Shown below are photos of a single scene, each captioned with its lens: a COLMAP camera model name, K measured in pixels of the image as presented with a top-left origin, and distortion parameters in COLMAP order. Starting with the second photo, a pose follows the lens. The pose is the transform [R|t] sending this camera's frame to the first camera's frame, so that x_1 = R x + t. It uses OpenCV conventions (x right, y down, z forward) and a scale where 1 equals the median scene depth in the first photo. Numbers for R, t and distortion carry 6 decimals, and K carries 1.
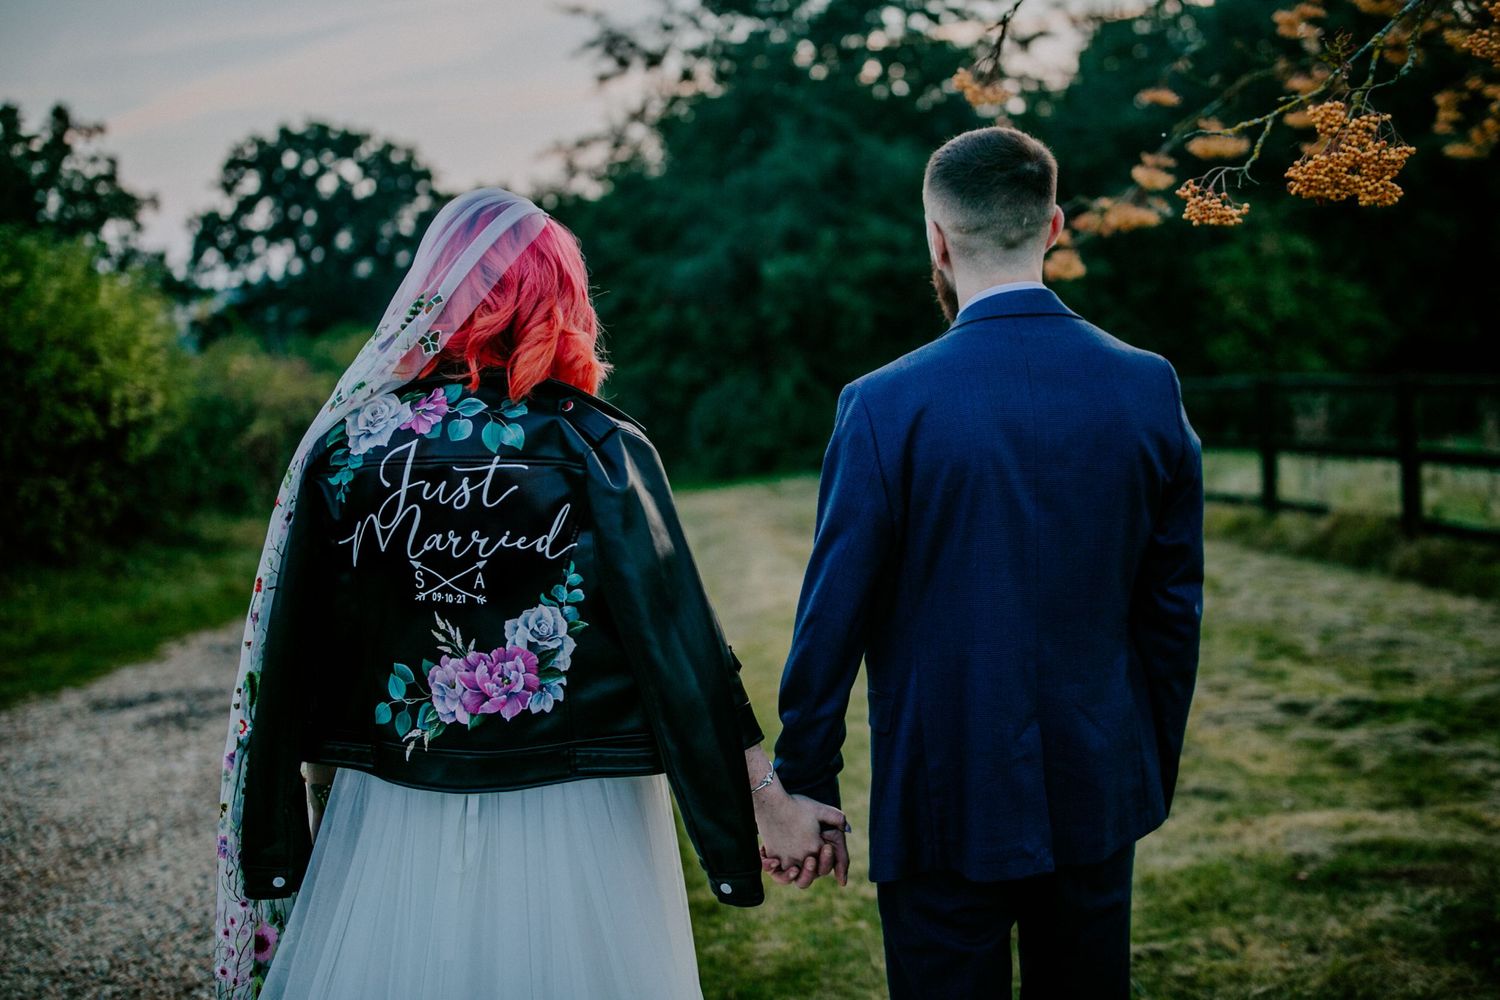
lens RADIAL K [[1495.9, 0, 758.8], [0, 1495.9, 506.9], [0, 0, 1]] dist [0.010492, 0.000000]
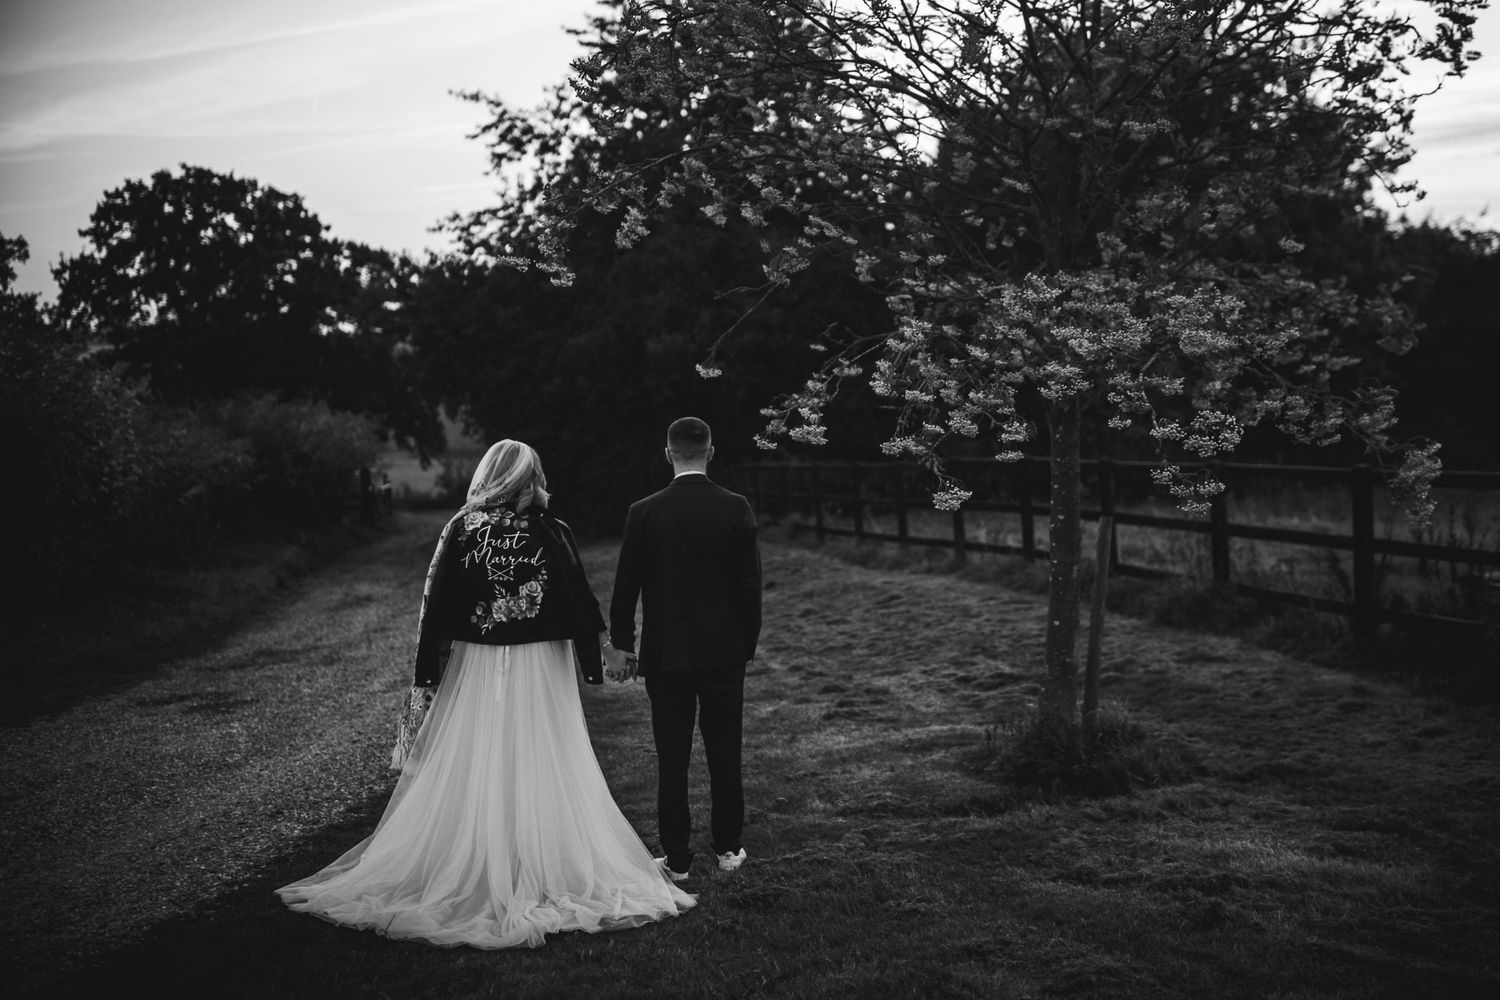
lens RADIAL K [[1604.7, 0, 756.7], [0, 1604.7, 485.3], [0, 0, 1]] dist [-0.028959, 0.000000]
pose [[0.997914, 0.002171, 0.064527, 0.091078], [0.001055, 0.998753, -0.049913, 0.033427], [-0.064555, 0.049877, 0.996667, -2.116682]]
